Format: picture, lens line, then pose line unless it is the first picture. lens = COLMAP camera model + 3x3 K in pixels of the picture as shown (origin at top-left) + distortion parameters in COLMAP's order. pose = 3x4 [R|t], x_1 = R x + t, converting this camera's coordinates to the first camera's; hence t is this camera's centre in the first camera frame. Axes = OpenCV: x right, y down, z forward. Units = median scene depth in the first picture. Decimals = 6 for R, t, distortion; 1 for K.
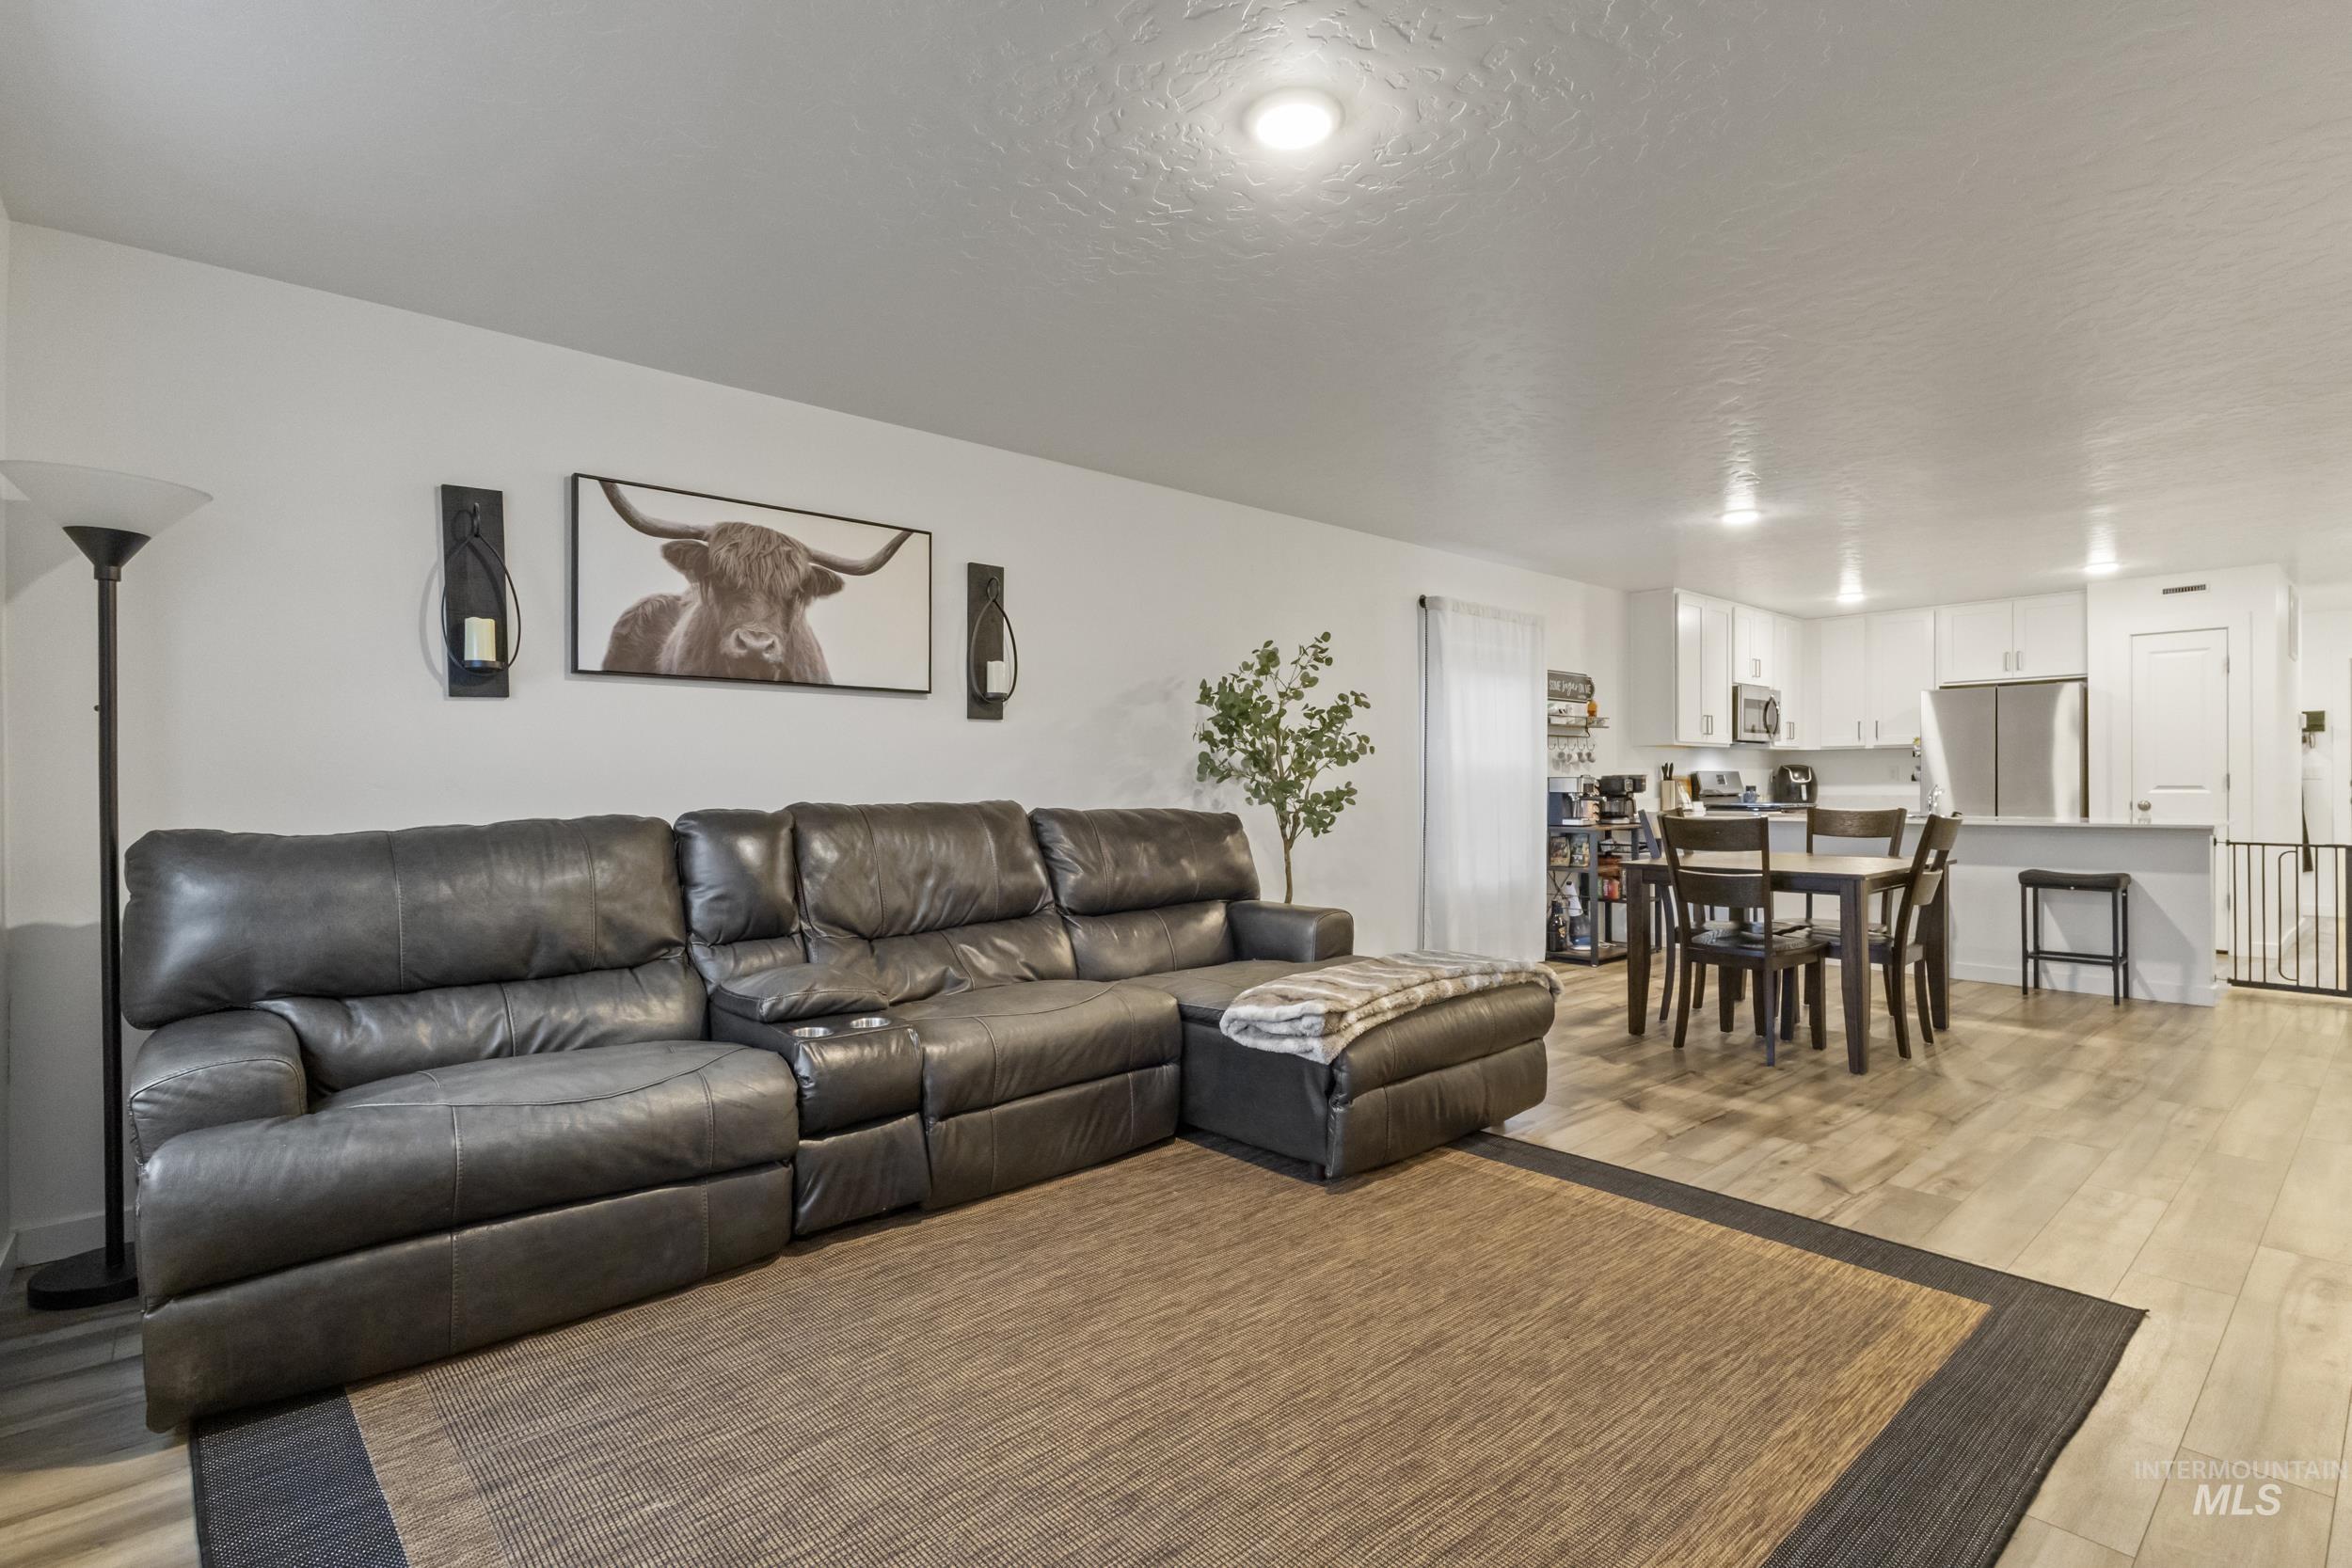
lens RADIAL K [[1076.7, 0, 1184.7], [0, 1076.7, 780.5], [0, 0, 1]] dist [0.000413, 0.003284]
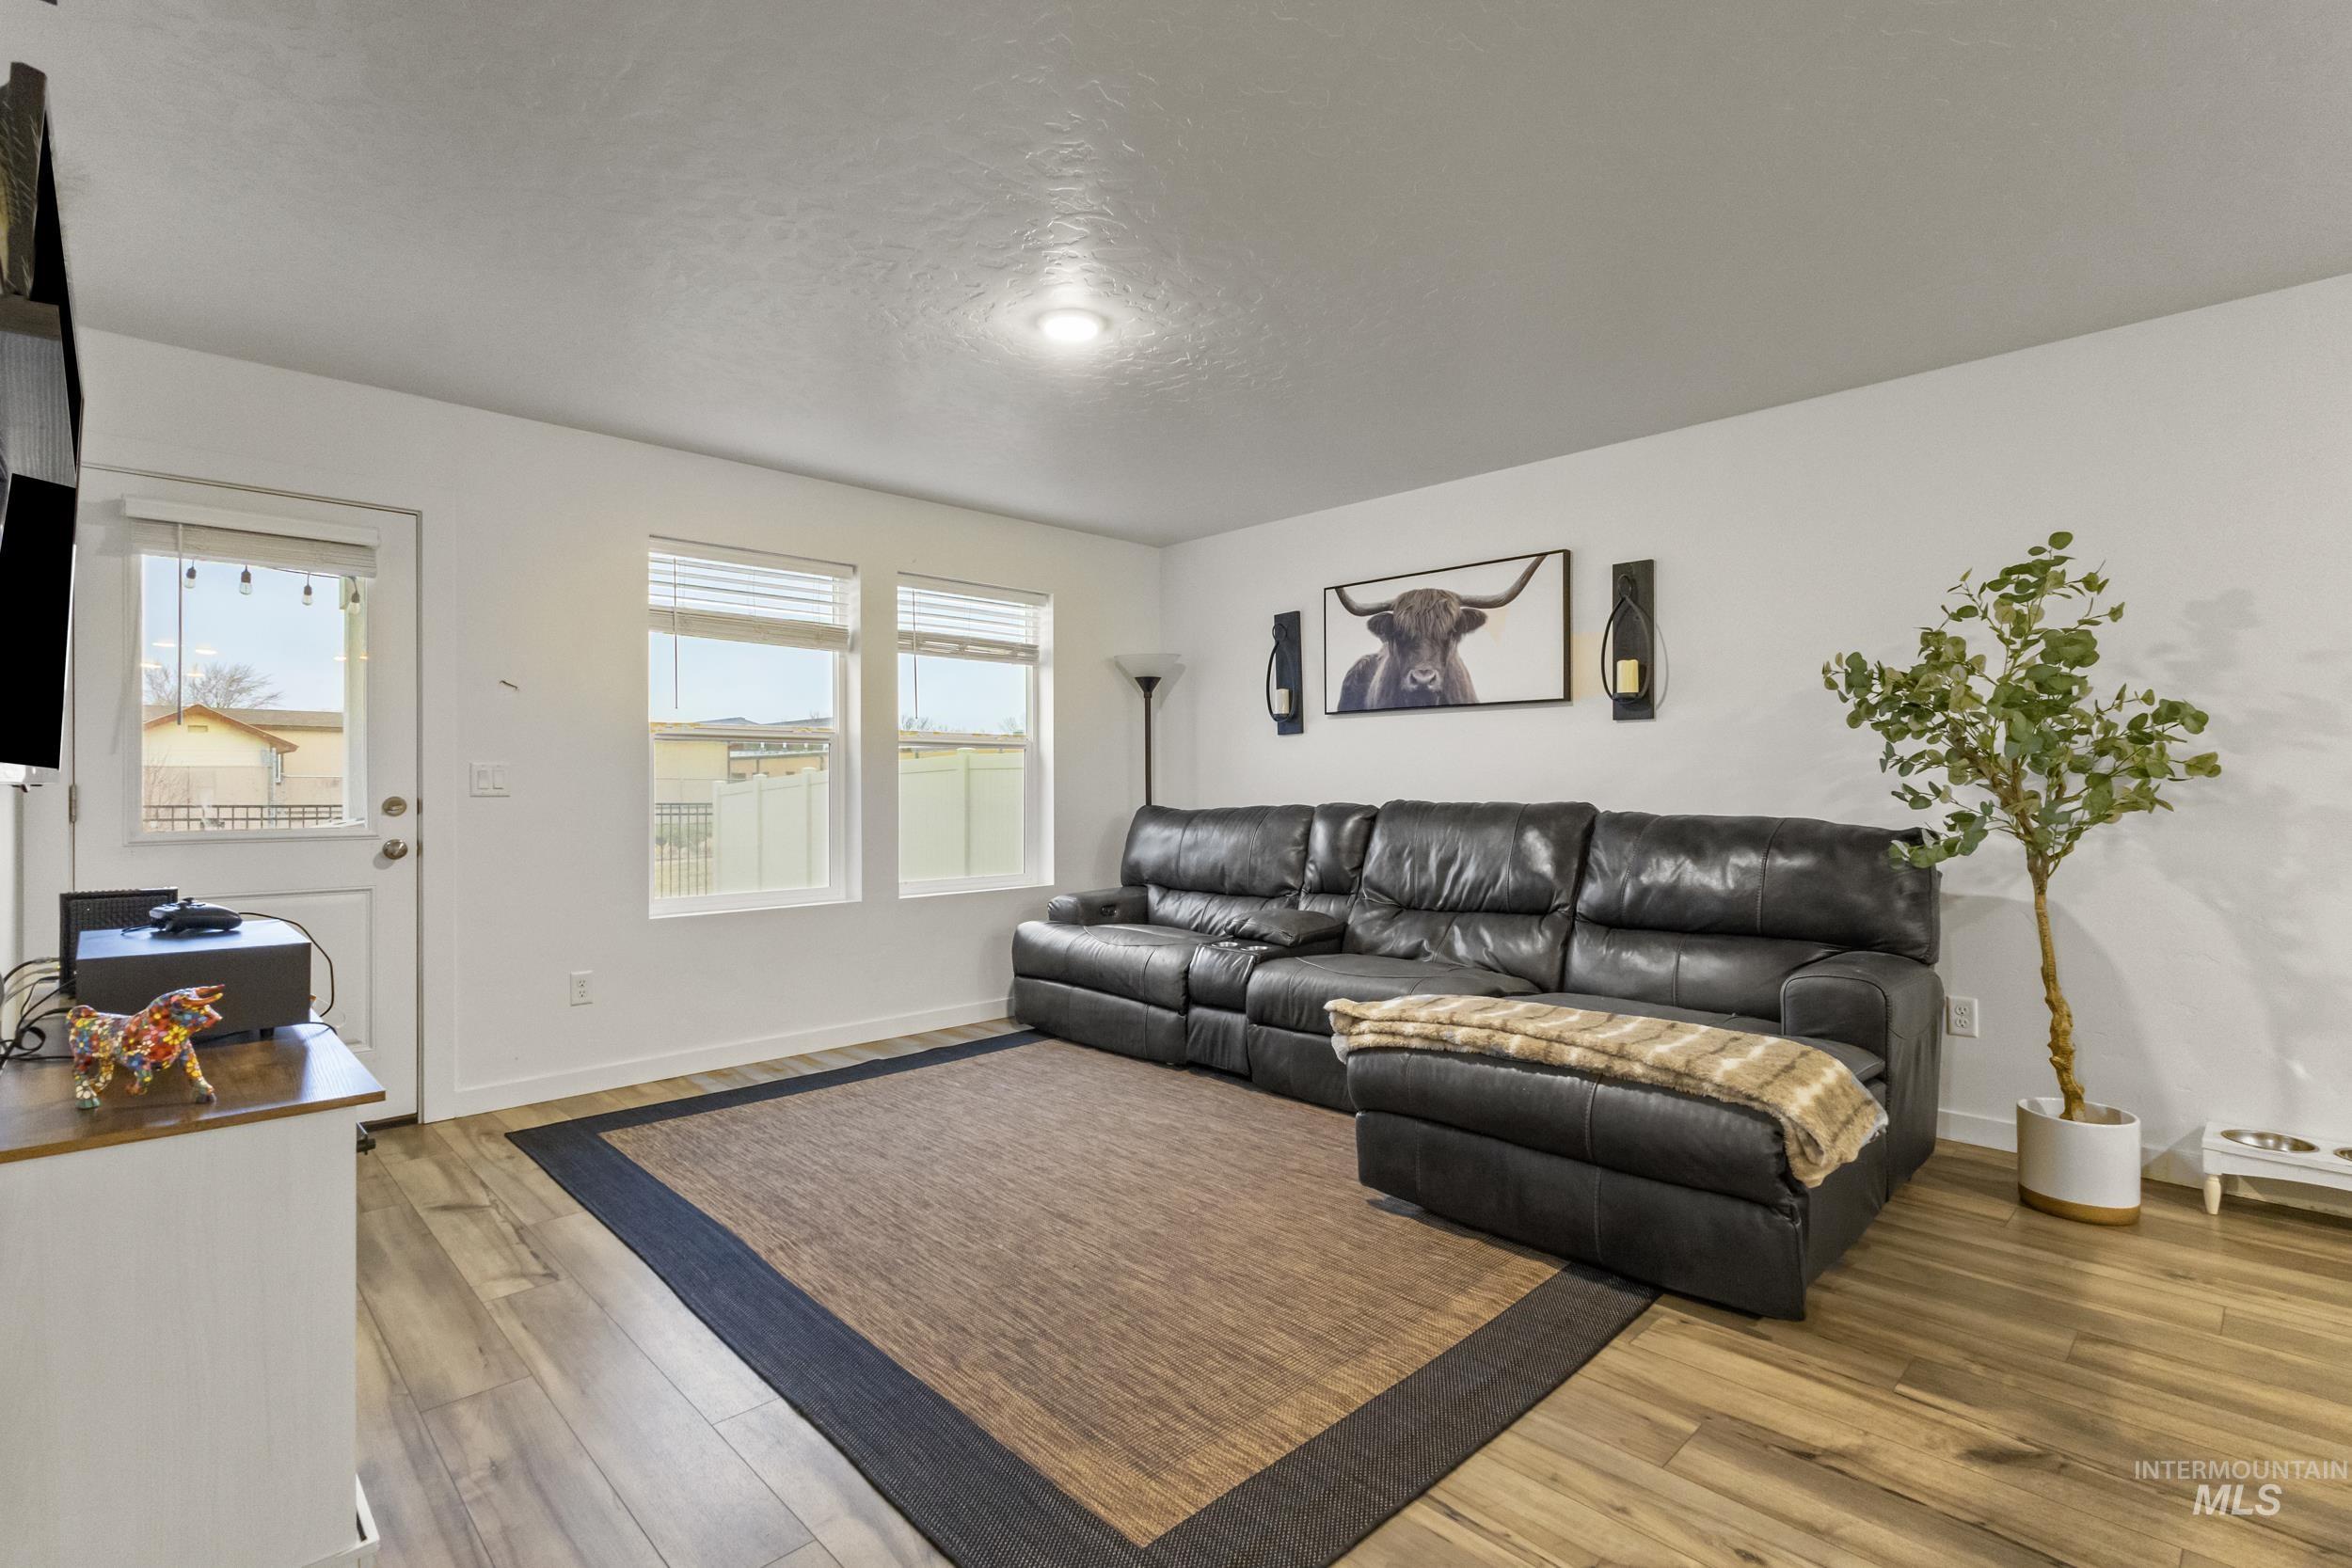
lens RADIAL K [[1076.7, 0, 1169.2], [0, 1076.7, 782.5], [0, 0, 1]] dist [0.000413, 0.003284]
pose [[0.061896, 0.001063, -0.998082, 0.975250], [0.004088, 0.999991, 0.001318, -0.003810], [0.998074, -0.004162, 0.061891, 0.661732]]
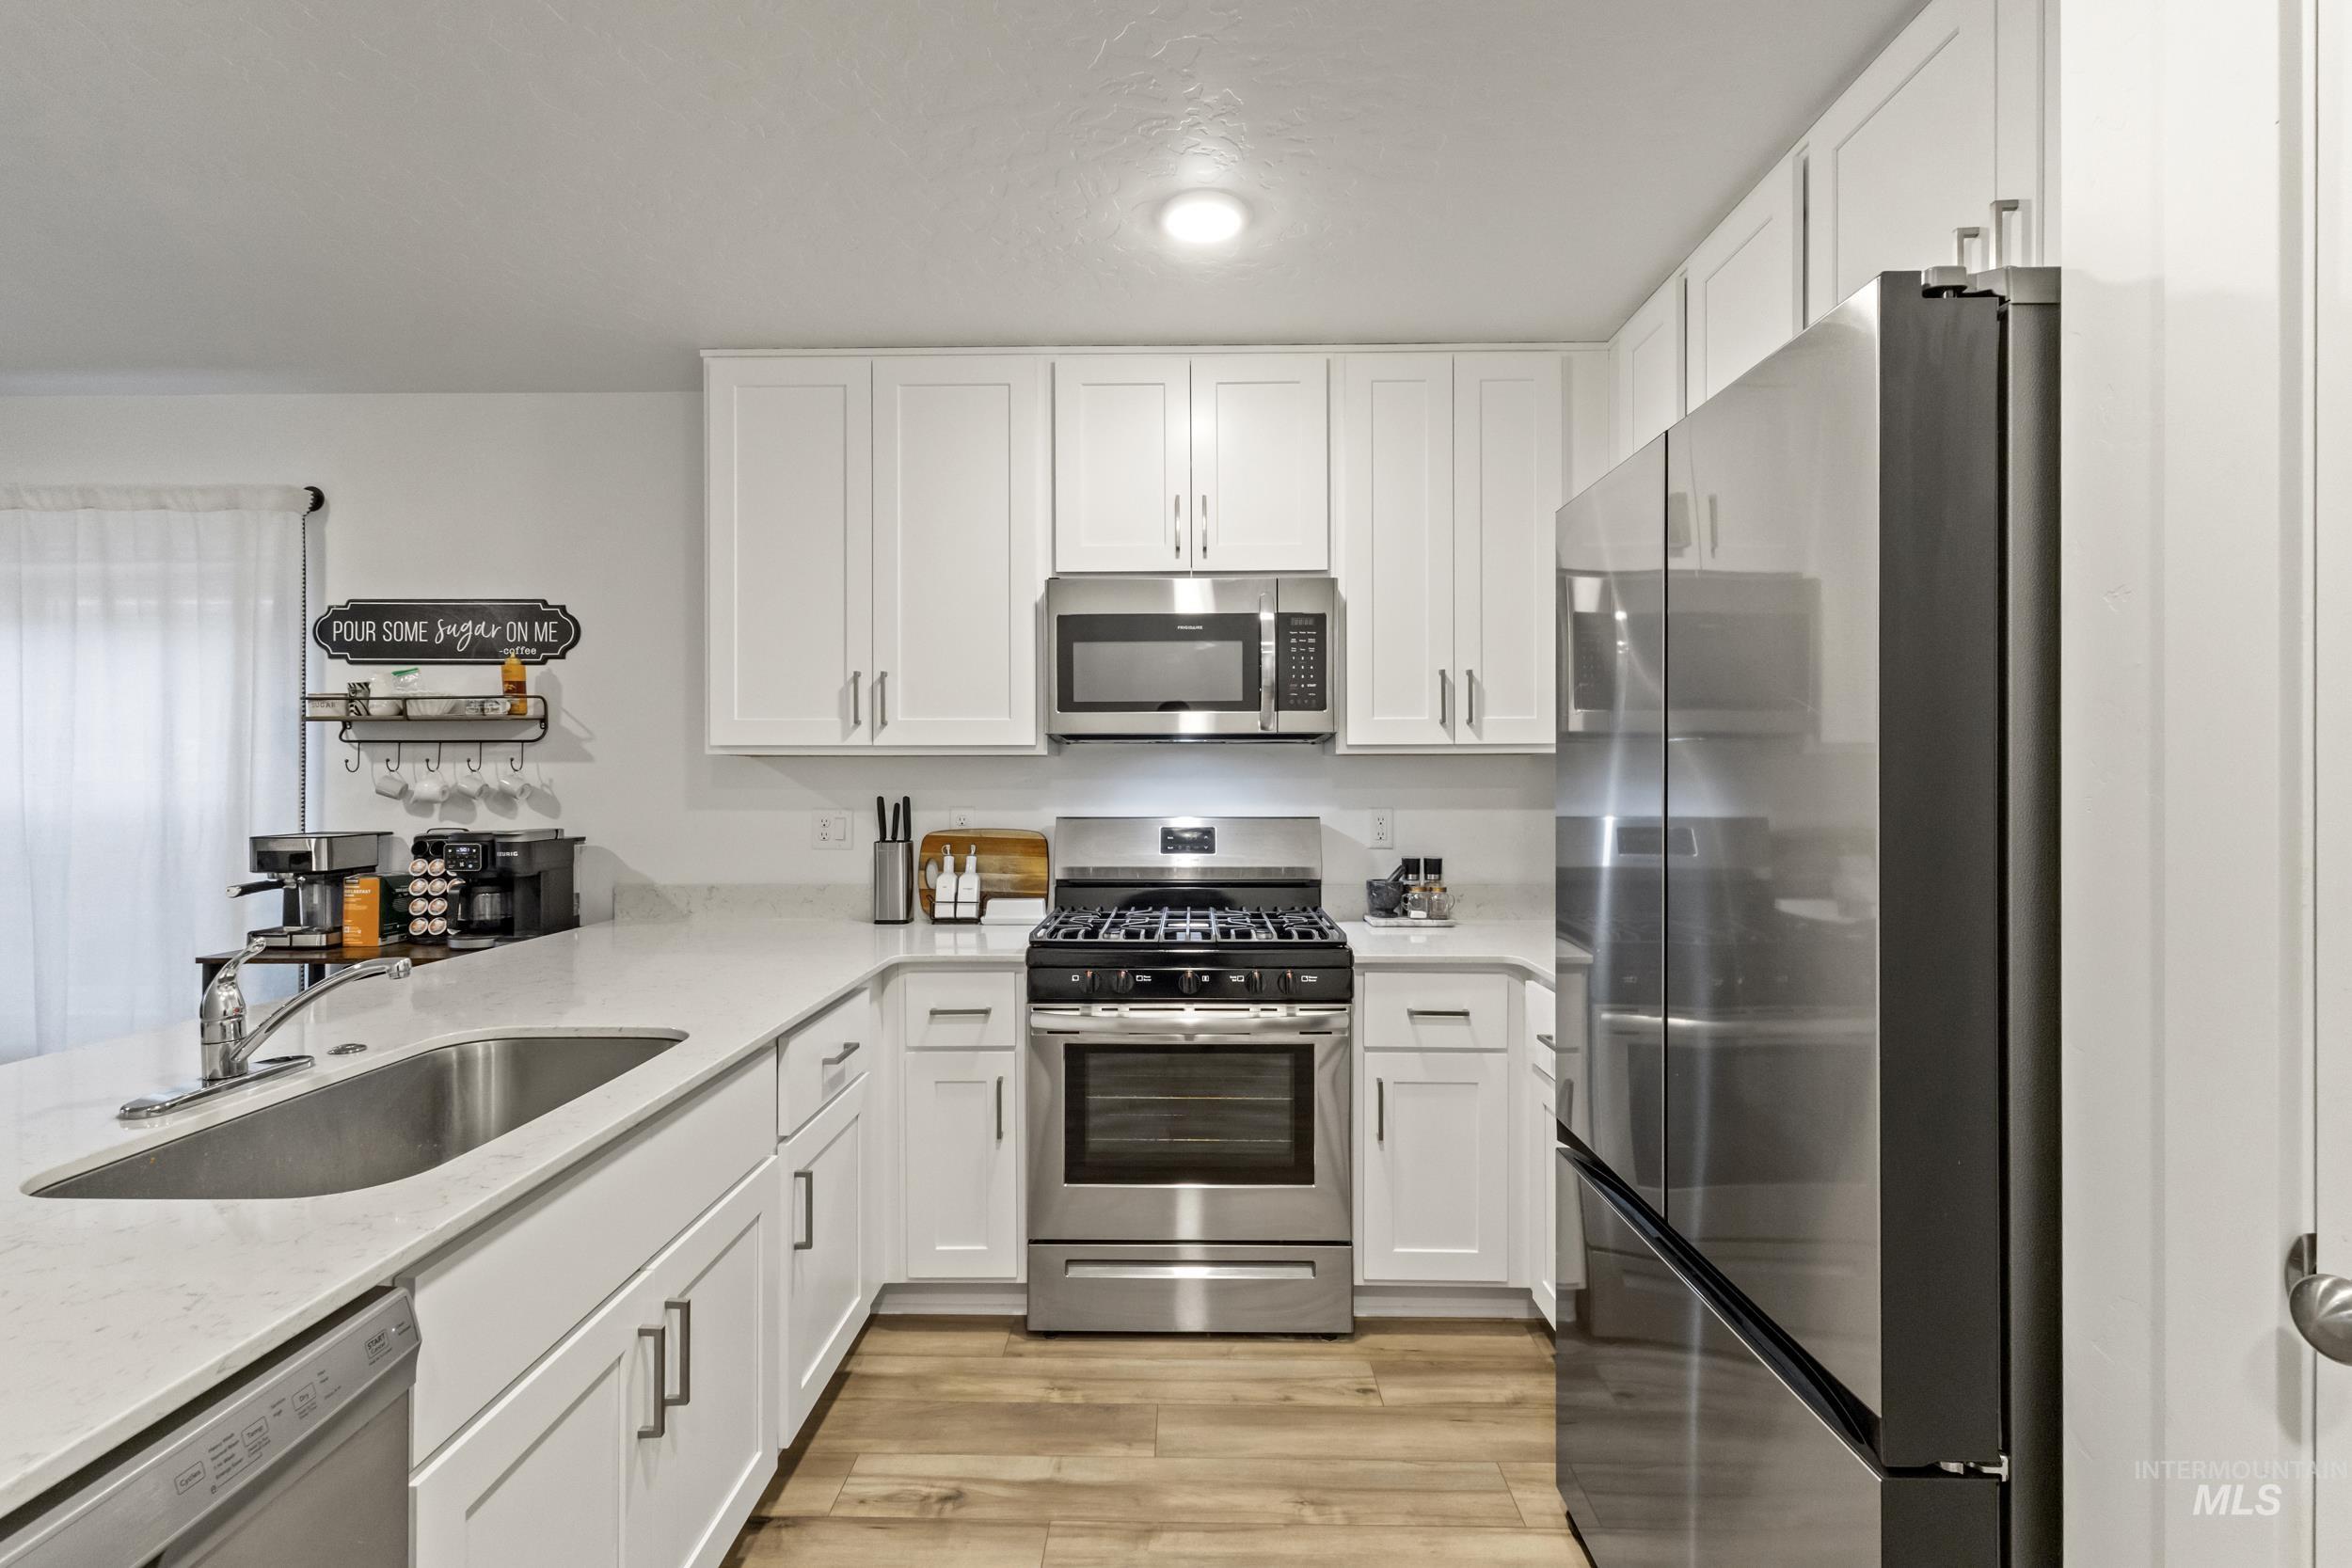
lens RADIAL K [[1076.7, 0, 1162.7], [0, 1076.7, 782.4], [0, 0, 1]] dist [0.000413, 0.003284]
pose [[0.748929, 0.000410, -0.662650, 1.894641], [-0.001275, 0.999999, -0.000822, -0.047124], [0.662649, 0.001461, 0.748929, 1.837711]]
